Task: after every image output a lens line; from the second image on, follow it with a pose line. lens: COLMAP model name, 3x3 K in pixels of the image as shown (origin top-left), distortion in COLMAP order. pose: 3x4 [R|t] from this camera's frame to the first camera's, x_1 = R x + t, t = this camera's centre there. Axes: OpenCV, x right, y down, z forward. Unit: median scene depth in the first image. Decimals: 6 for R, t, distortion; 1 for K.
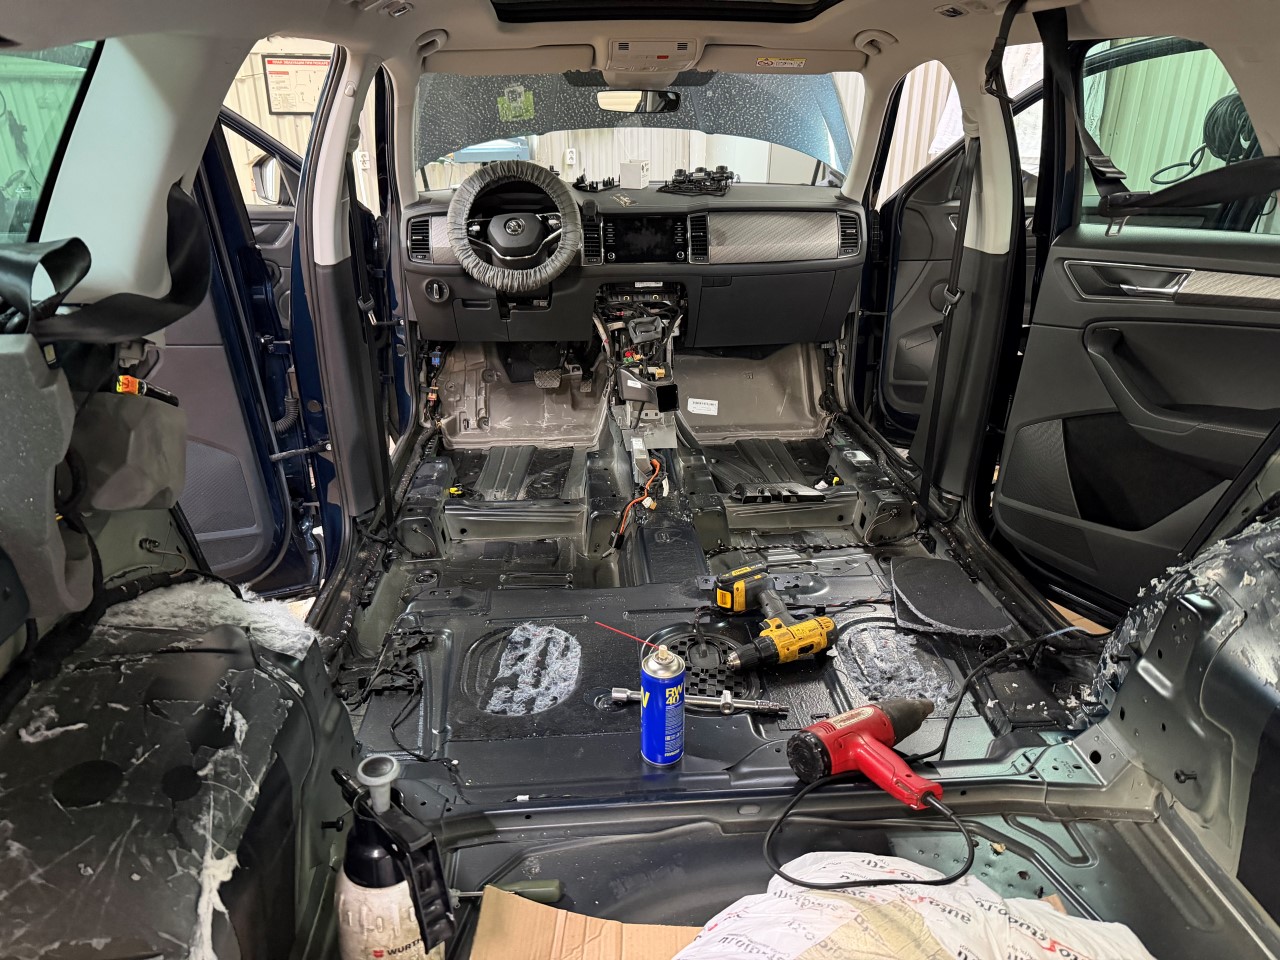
lens RADIAL K [[906.2, 0, 640.0], [0, 906.2, 480.0], [0, 0, 1]] dist [0.227150, -0.351458]
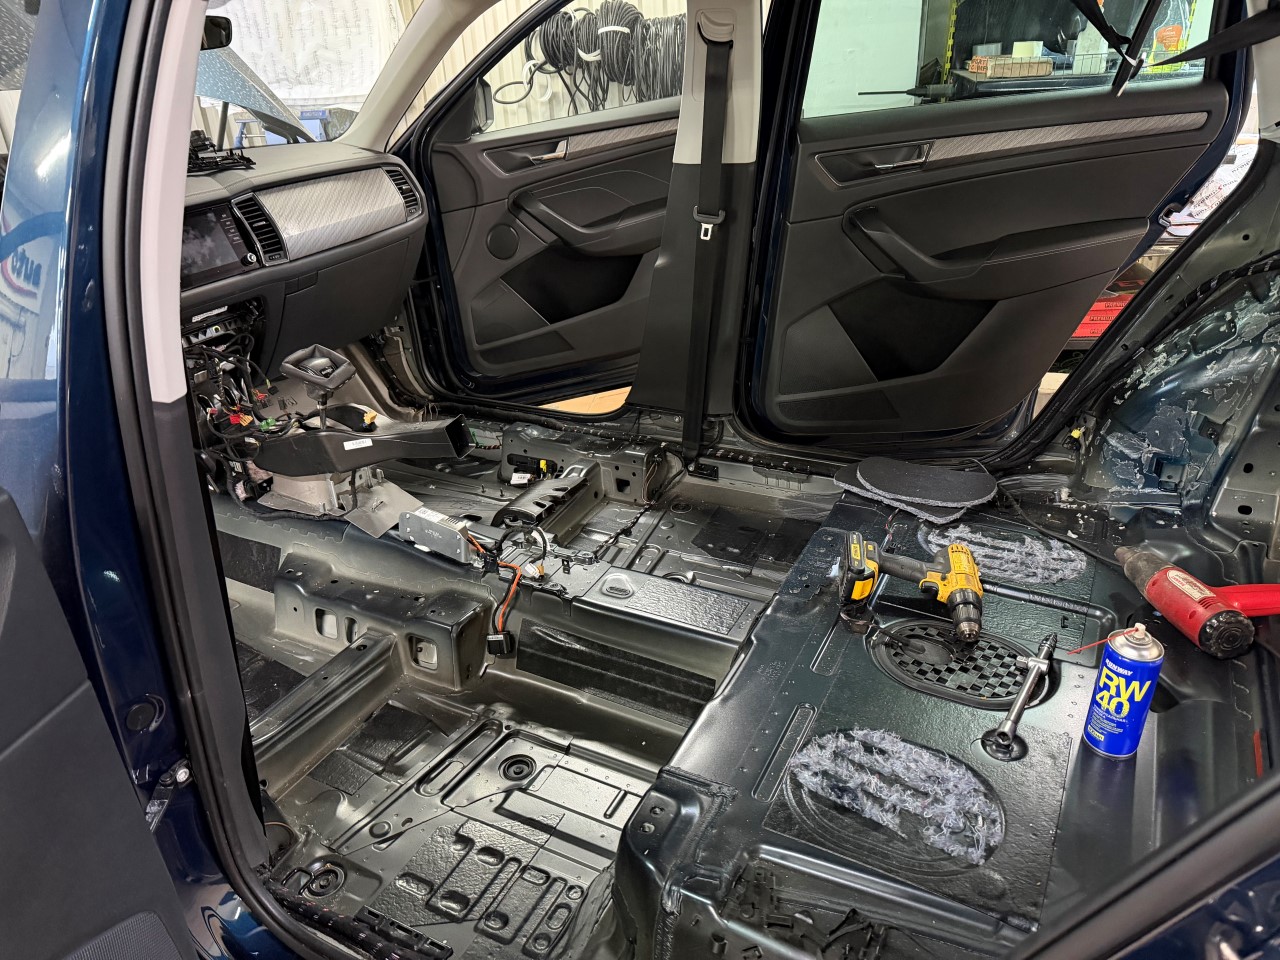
lens RADIAL K [[923.2, 0, 640.0], [0, 923.2, 480.0], [0, 0, 1]] dist [0.015569, -0.008014]
pose [[0.512359, -0.404911, 0.757321, -0.430433], [0.373341, 0.899193, 0.228183, -0.162435], [-0.773372, 0.165827, 0.611880, 0.431747]]
